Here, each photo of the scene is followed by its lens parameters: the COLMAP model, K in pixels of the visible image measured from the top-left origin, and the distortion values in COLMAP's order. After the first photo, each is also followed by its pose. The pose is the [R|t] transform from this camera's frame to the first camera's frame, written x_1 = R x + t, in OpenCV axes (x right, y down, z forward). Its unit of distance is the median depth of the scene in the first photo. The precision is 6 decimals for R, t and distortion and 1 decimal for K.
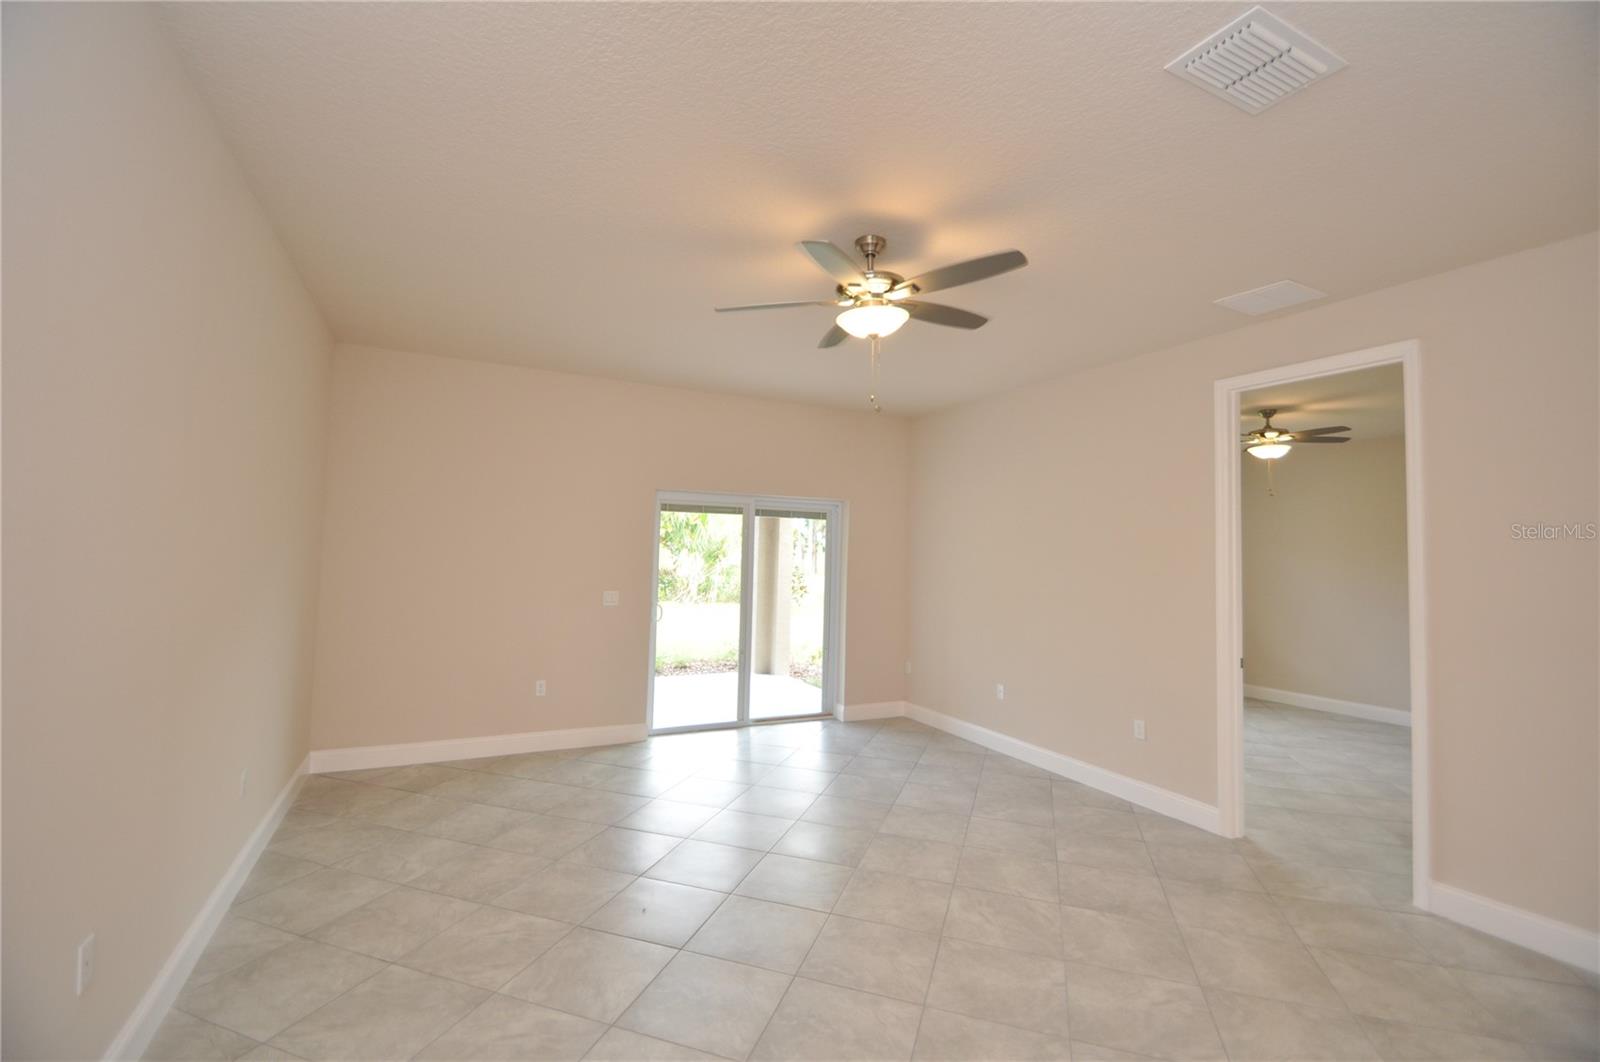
lens RADIAL K [[696.2, 0, 798.2], [0, 696.2, 510.3], [0, 0, 1]] dist [0.022780, -0.022009]
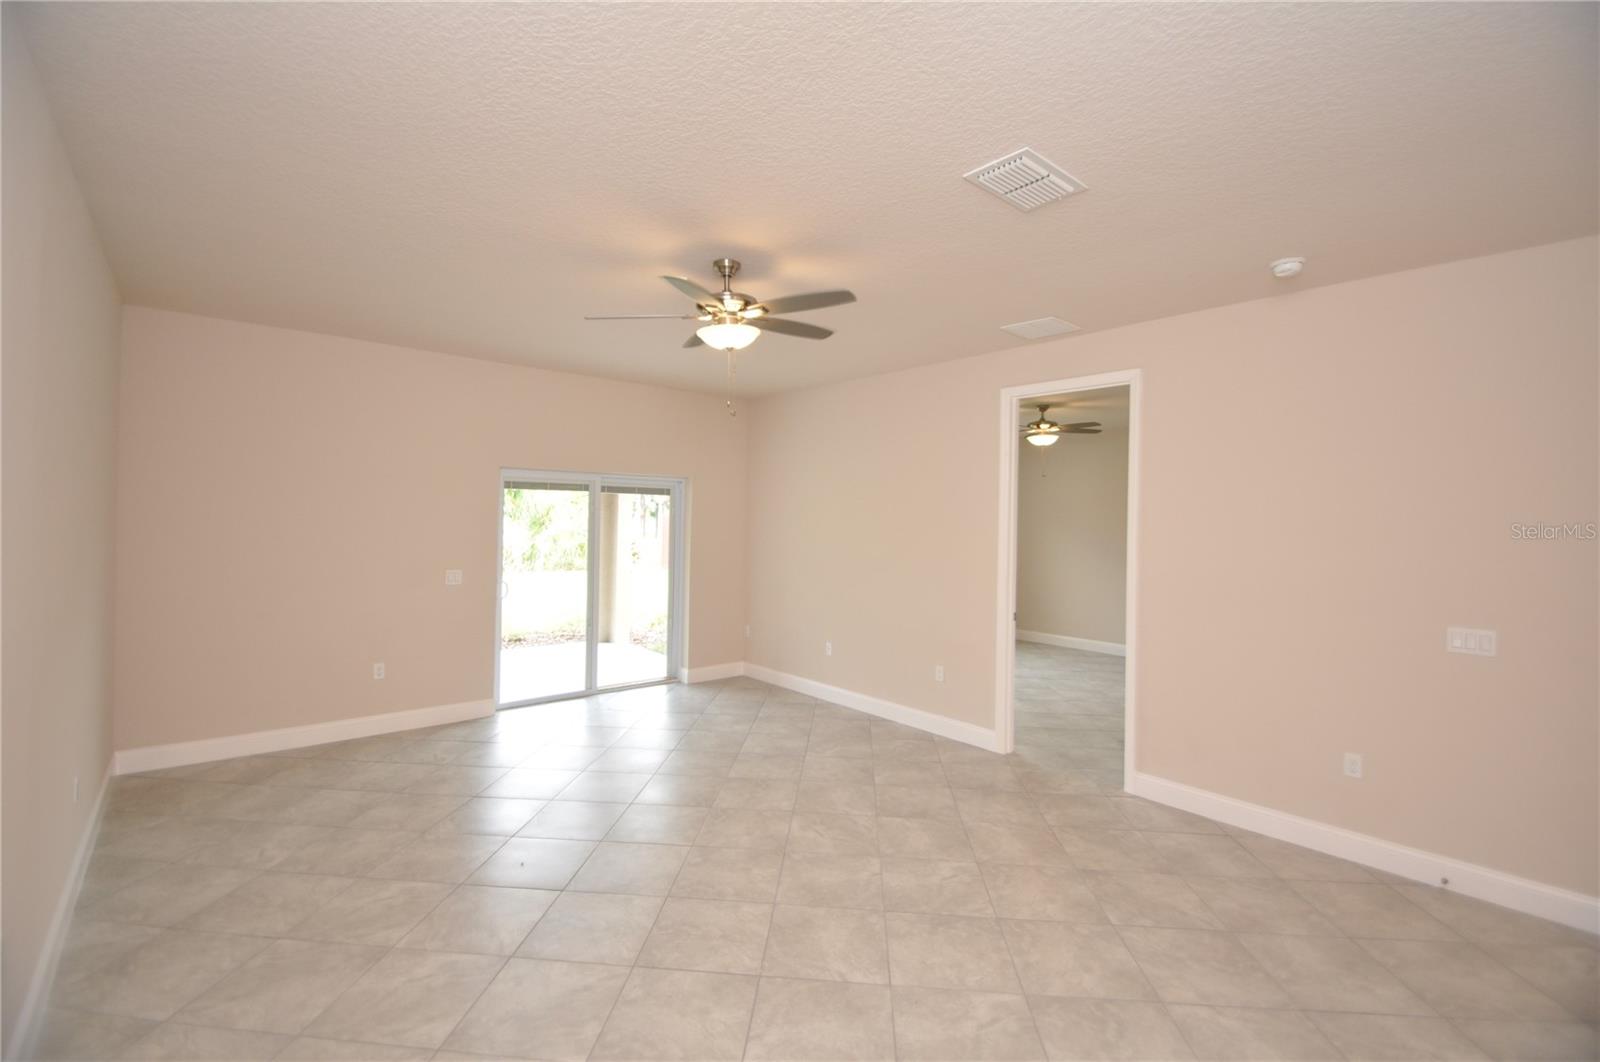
lens RADIAL K [[696.2, 0, 798.2], [0, 696.2, 510.3], [0, 0, 1]] dist [0.022780, -0.022009]
pose [[0.970131, -0.005967, 0.242506, -0.040832], [-0.007295, 0.998527, 0.053755, -0.032421], [-0.242470, -0.053919, 0.968659, -0.096412]]
